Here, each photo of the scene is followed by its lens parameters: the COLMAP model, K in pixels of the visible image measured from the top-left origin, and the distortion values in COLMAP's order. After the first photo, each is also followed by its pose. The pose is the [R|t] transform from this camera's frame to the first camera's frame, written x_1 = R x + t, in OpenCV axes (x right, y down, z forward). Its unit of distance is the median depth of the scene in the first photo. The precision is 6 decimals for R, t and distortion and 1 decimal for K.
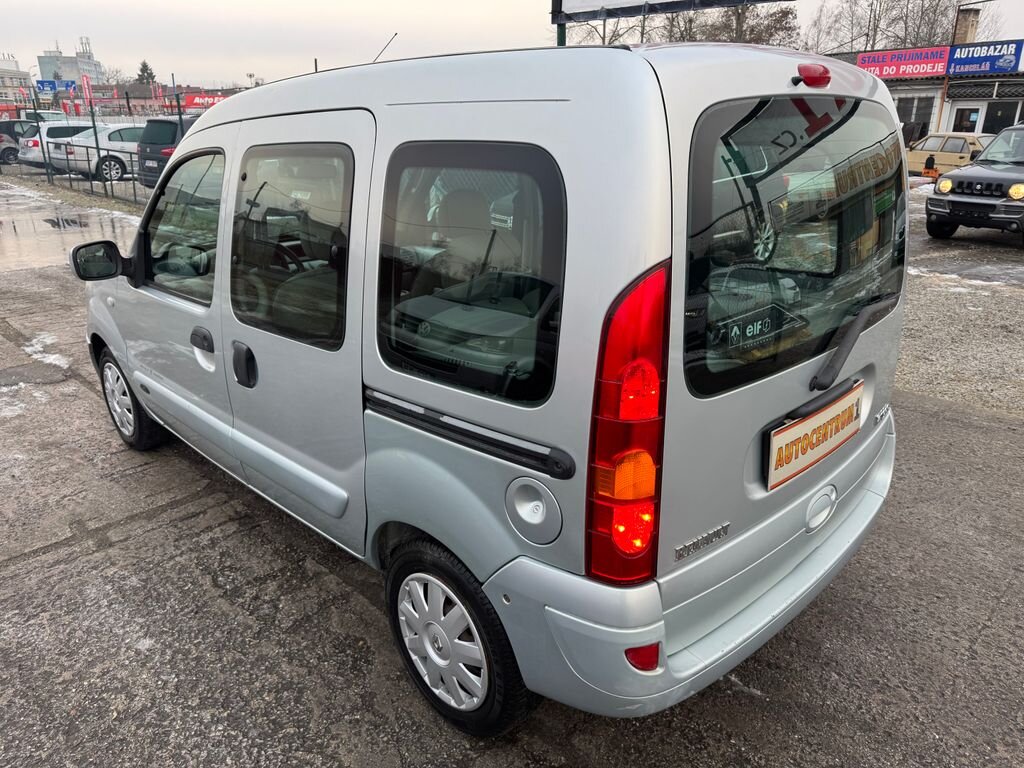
lens RADIAL K [[723.2, 0, 512.0], [0, 723.2, 384.0], [0, 0, 1]] dist [-0.001707, -0.002831]
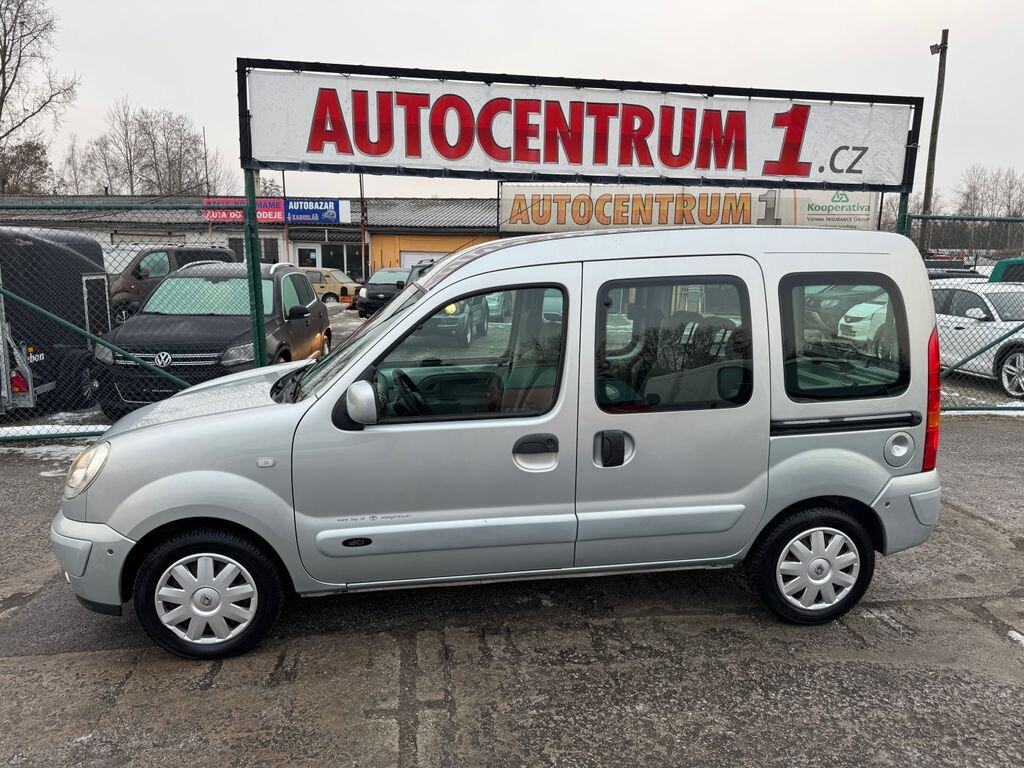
lens RADIAL K [[712.3, 0, 512.0], [0, 712.3, 384.0], [0, 0, 1]] dist [0.044309, -0.066743]
pose [[0.603969, -0.126507, 0.786903, -1.076681], [0.259867, 0.964624, -0.044376, -0.094600], [-0.753452, 0.231292, 0.615478, 0.265807]]
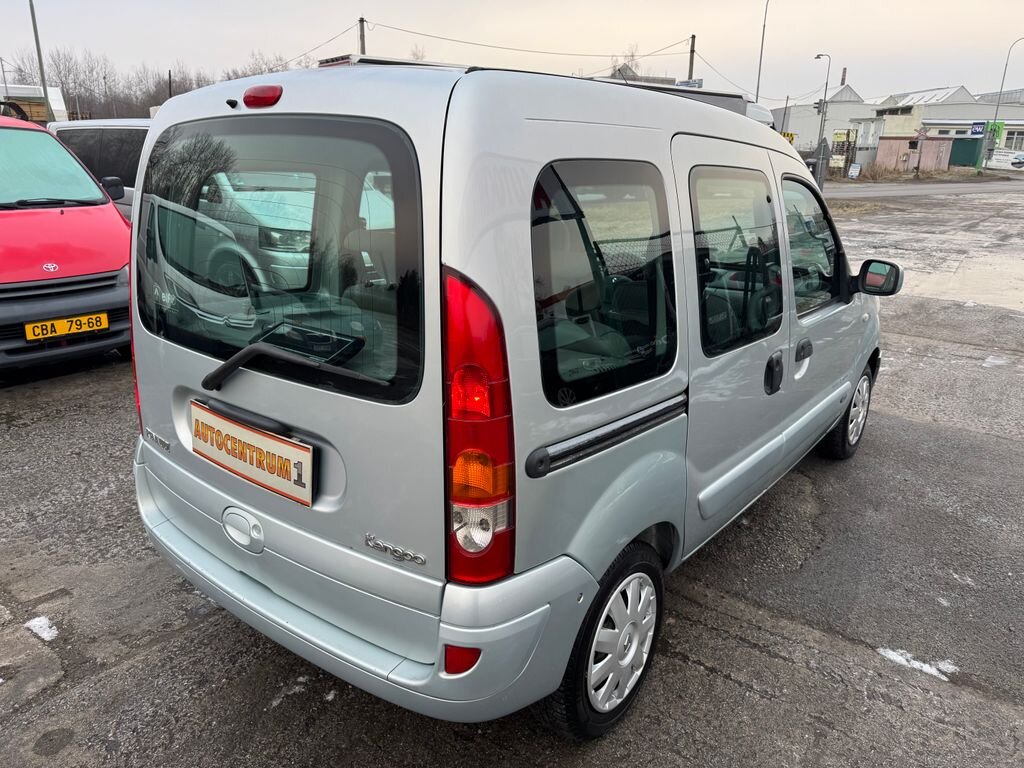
lens RADIAL K [[725.5, 0, 512.9], [0, 725.5, 404.7], [0, 0, 1]] dist [0.001195, -0.005168]
pose [[0.165227, 0.320787, -0.932628, 0.811745], [-0.350943, 0.902857, 0.248372, -0.213179], [0.921704, 0.286261, 0.261755, 0.612804]]
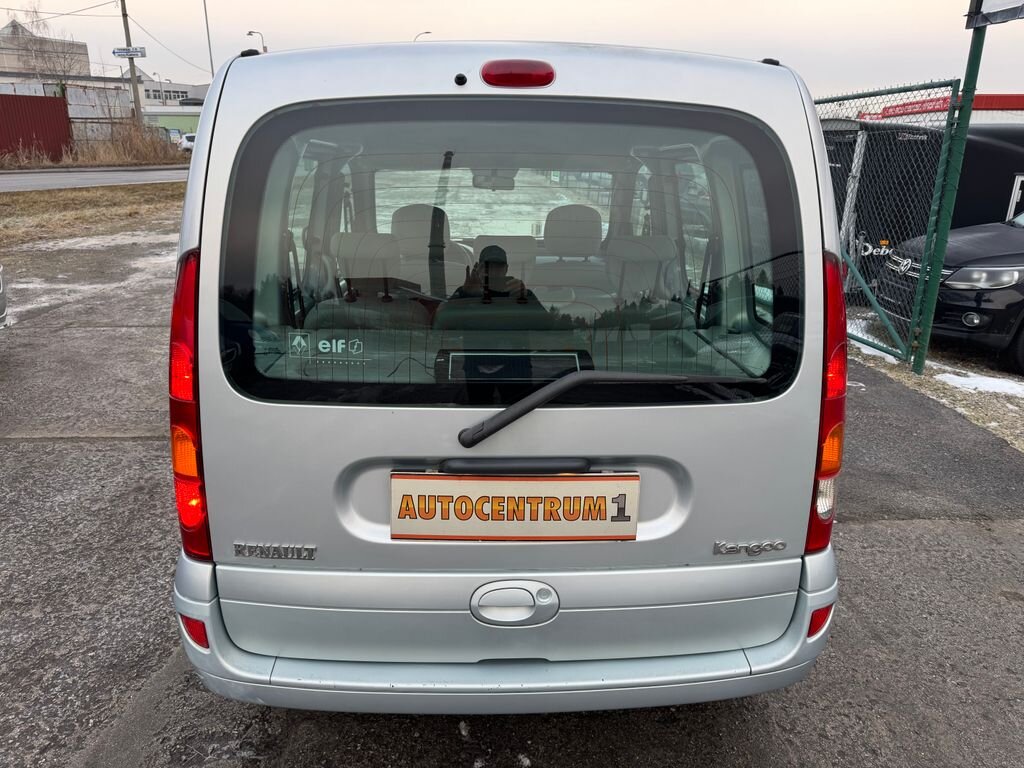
lens RADIAL K [[723.4, 0, 536.7], [0, 723.4, 382.7], [0, 0, 1]] dist [0.000308, -0.006978]
pose [[0.761034, 0.217407, -0.611196, 0.526461], [-0.237857, 0.970069, 0.048893, -0.065480], [0.603532, 0.108168, 0.789968, 0.204780]]
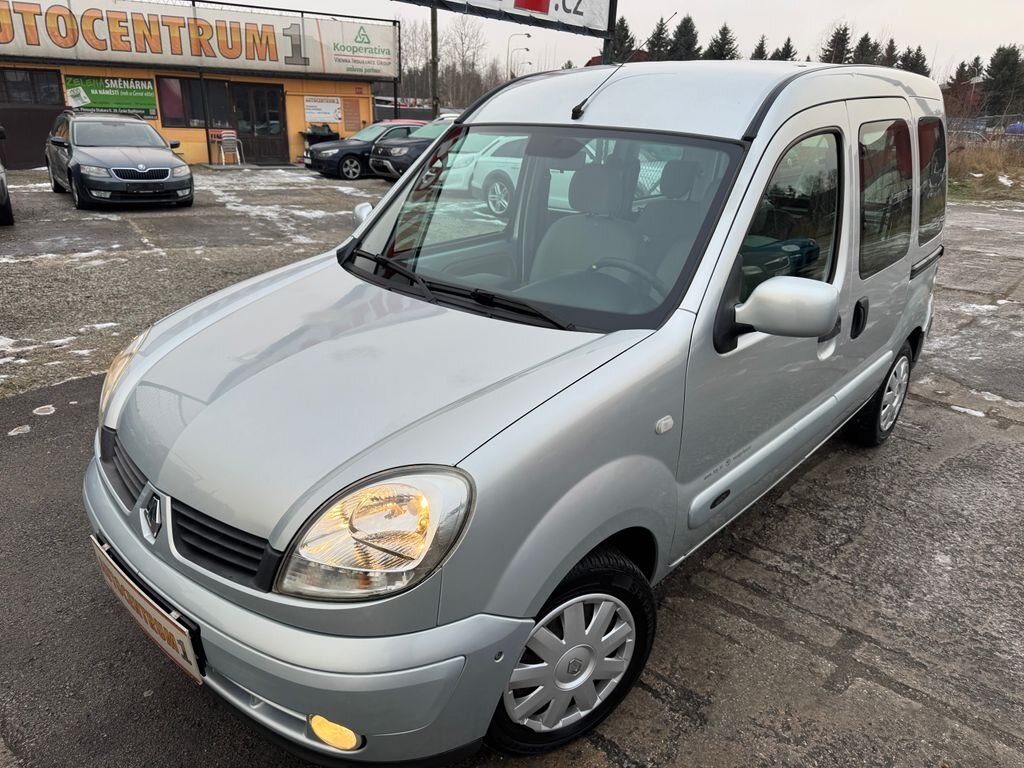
lens RADIAL K [[723.2, 0, 512.0], [0, 723.2, 384.0], [0, 0, 1]] dist [-0.001707, -0.002831]
pose [[-0.059597, -0.345247, 0.936618, -1.090583], [0.310941, 0.885183, 0.346073, -0.378564], [-0.948559, 0.311858, 0.054597, 1.126318]]
